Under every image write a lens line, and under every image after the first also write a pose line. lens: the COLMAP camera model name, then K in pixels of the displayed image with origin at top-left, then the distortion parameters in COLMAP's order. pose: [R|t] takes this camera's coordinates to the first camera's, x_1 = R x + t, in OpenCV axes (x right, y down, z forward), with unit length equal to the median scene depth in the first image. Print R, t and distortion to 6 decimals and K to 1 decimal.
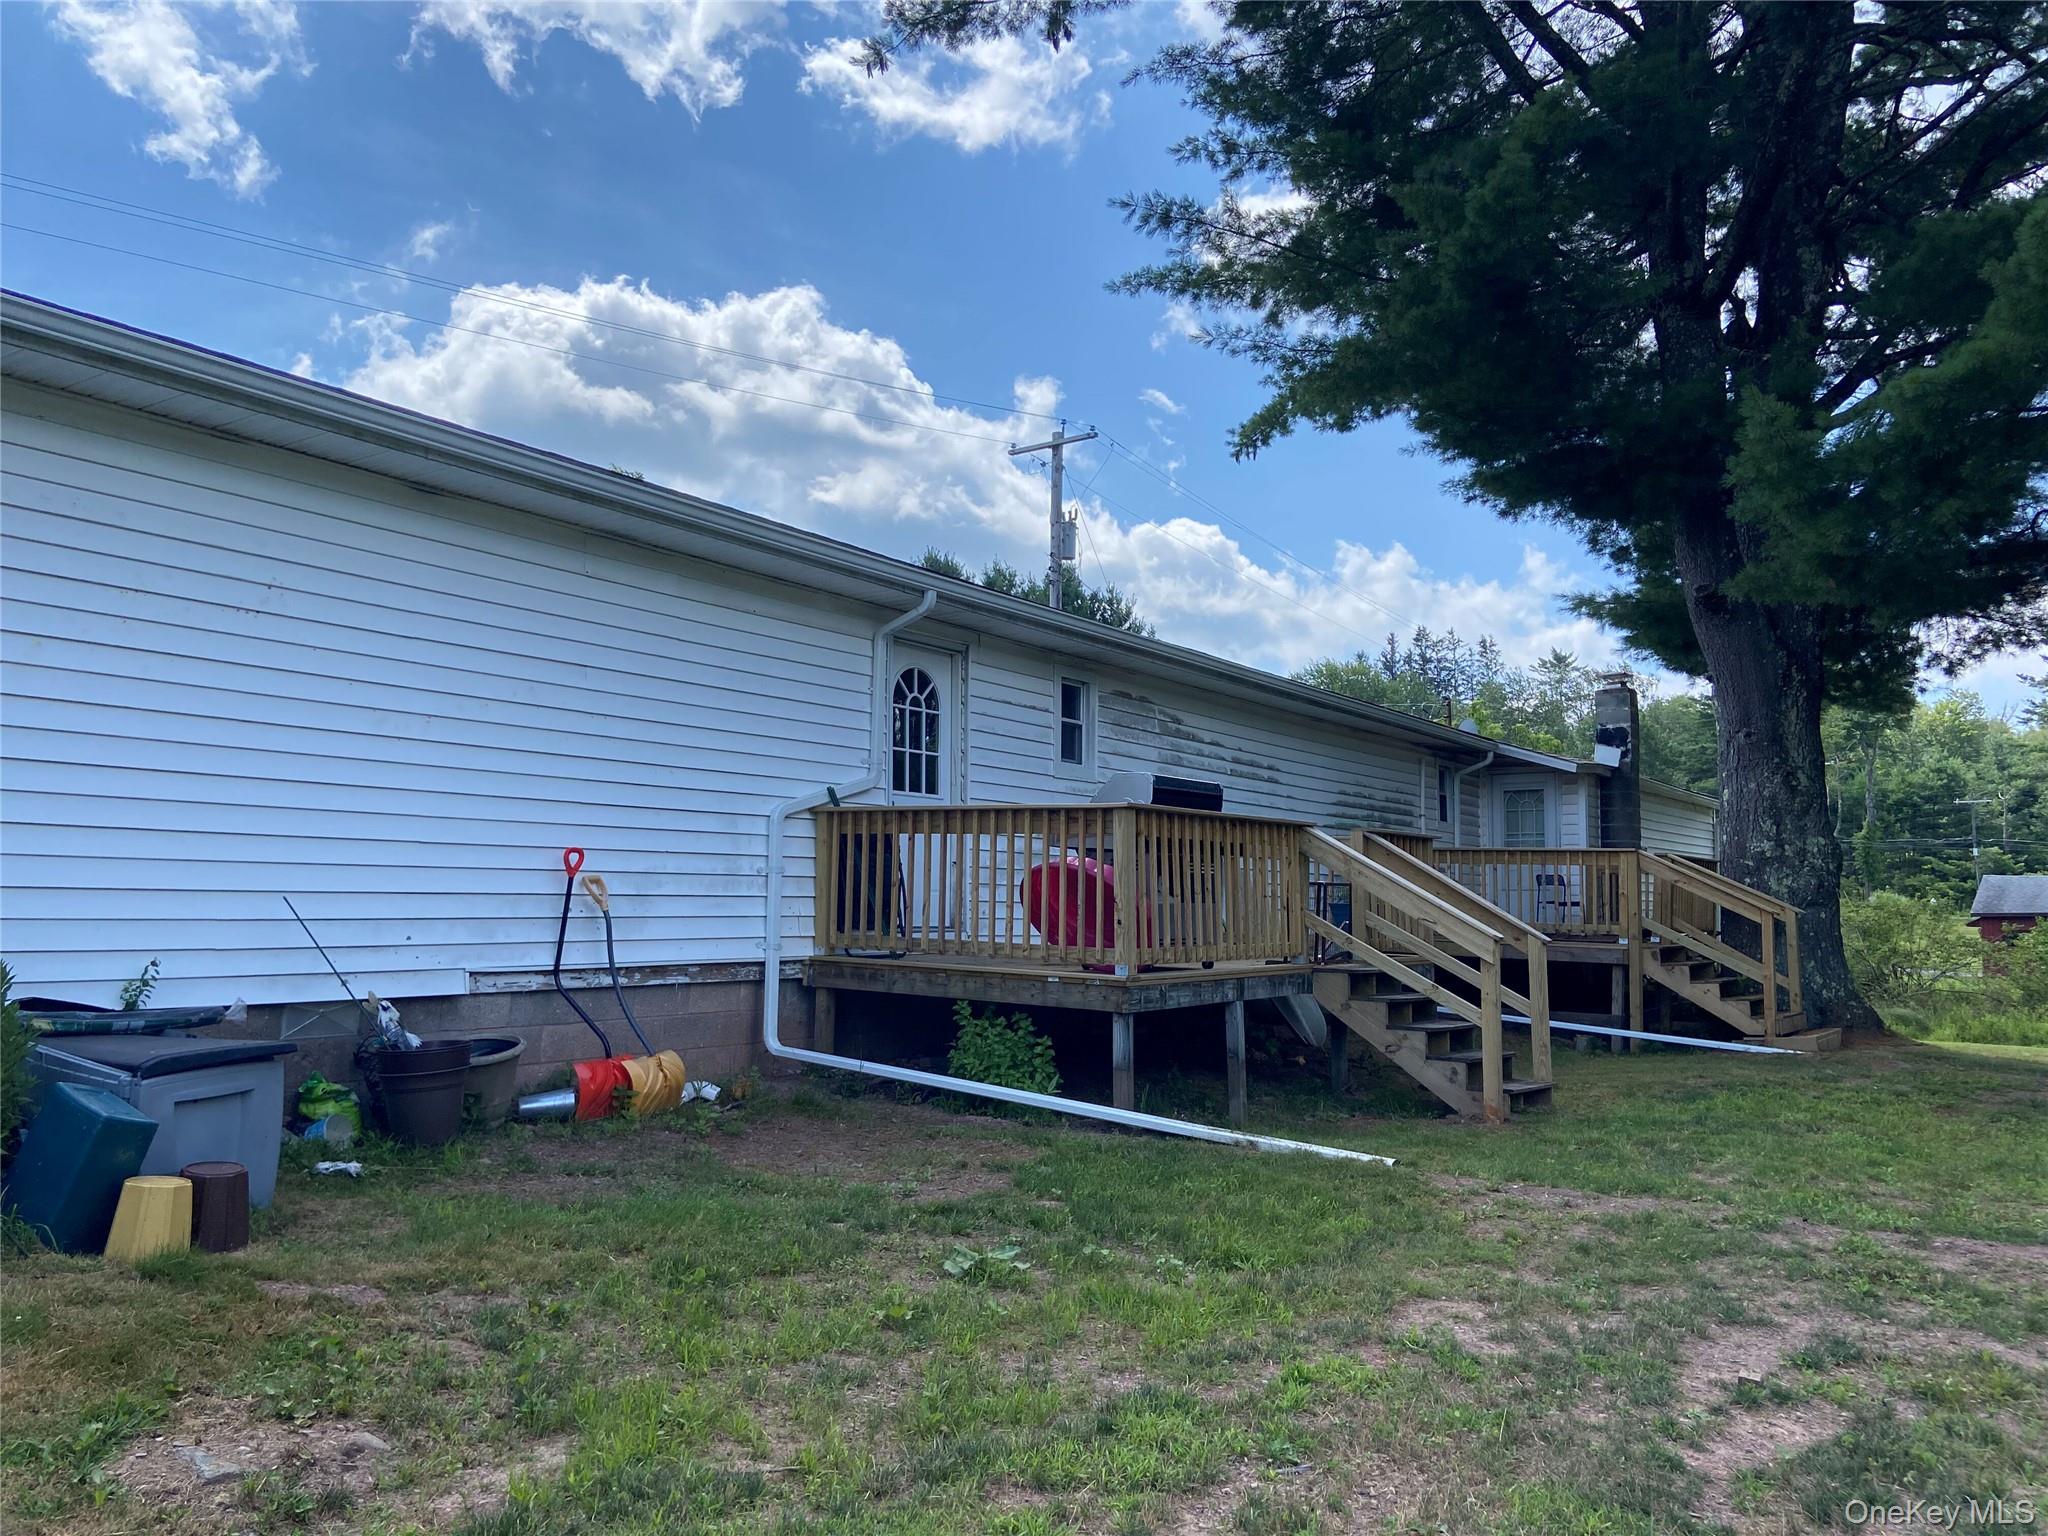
lens RADIAL K [[1502.2, 0, 1039.9], [0, 1502.2, 780.5], [0, 0, 1]] dist [0.098326, -0.123283]
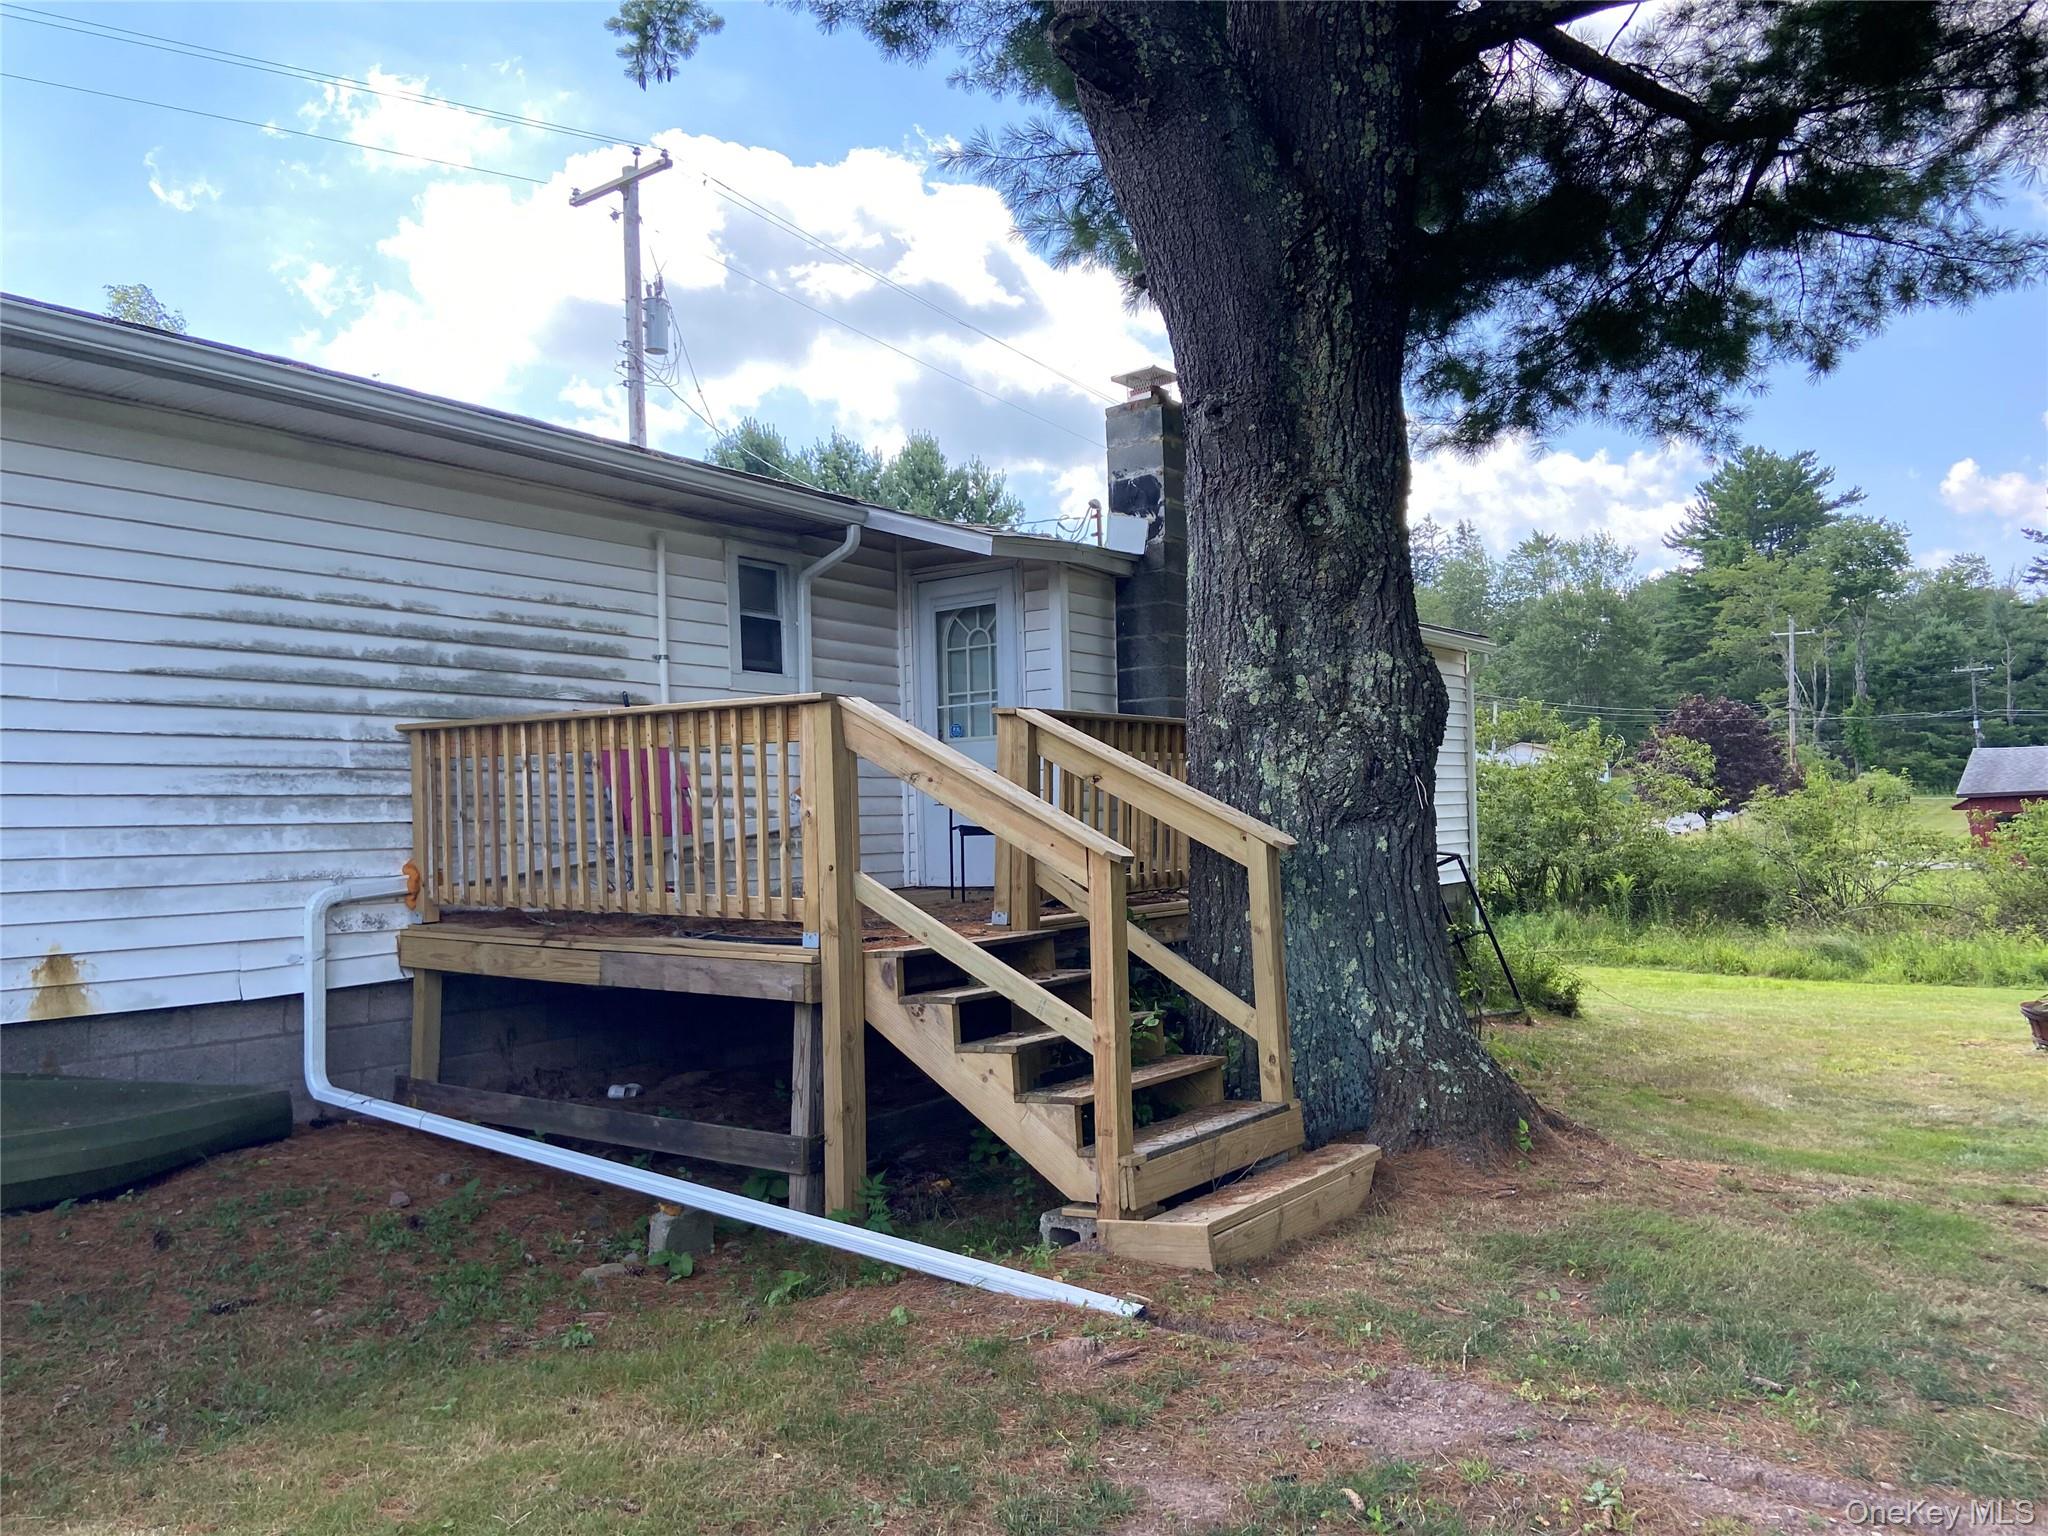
lens RADIAL K [[1518.5, 0, 1023.9], [0, 1518.5, 782.2], [0, 0, 1]] dist [0.110777, -0.141766]
pose [[0.999150, -0.040340, -0.008490, 0.543976], [0.040758, 0.997556, 0.056756, 0.058257], [0.006180, -0.057054, 0.998352, 0.771352]]
